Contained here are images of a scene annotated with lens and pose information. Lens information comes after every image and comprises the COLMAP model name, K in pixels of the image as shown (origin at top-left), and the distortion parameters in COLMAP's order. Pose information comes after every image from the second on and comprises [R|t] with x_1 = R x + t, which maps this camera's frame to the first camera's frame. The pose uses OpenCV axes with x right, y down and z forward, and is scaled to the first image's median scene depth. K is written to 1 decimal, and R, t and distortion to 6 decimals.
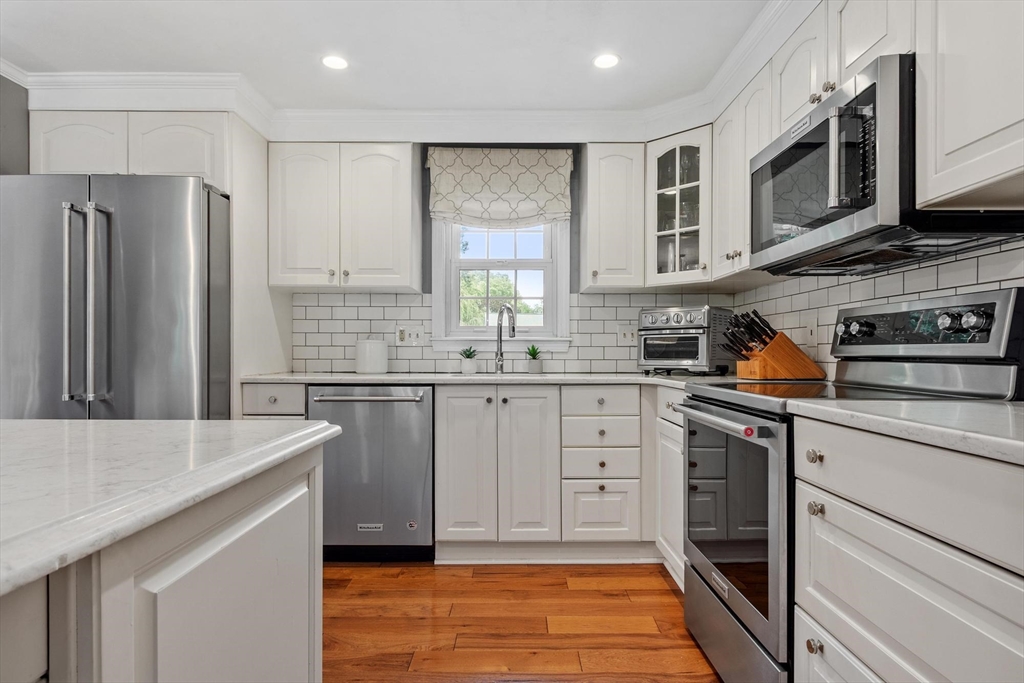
lens RADIAL K [[575.5, 0, 516.5], [0, 575.5, 347.7], [0, 0, 1]] dist [0.008780, -0.001000]
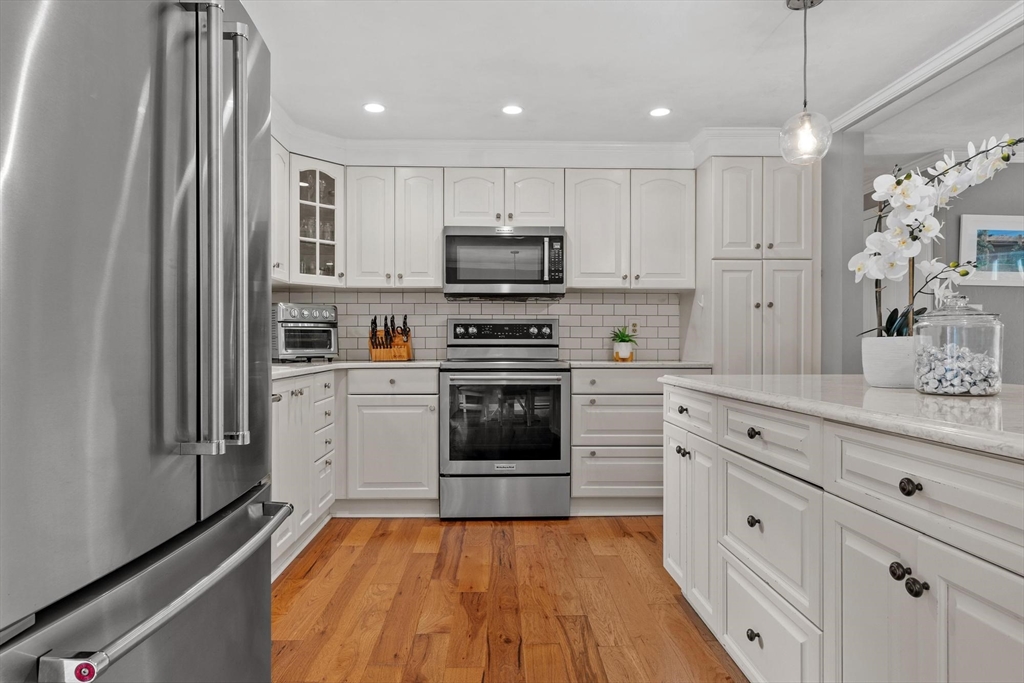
lens RADIAL K [[616.0, 0, 512.0], [0, 616.0, 341.5], [0, 0, 1]] dist [-0.004829, -0.001048]
pose [[-0.040779, 0.001241, 0.999167, -1.284338], [-0.008125, 0.999966, -0.001573, 0.005204], [-0.999135, -0.008183, -0.040768, 0.829168]]
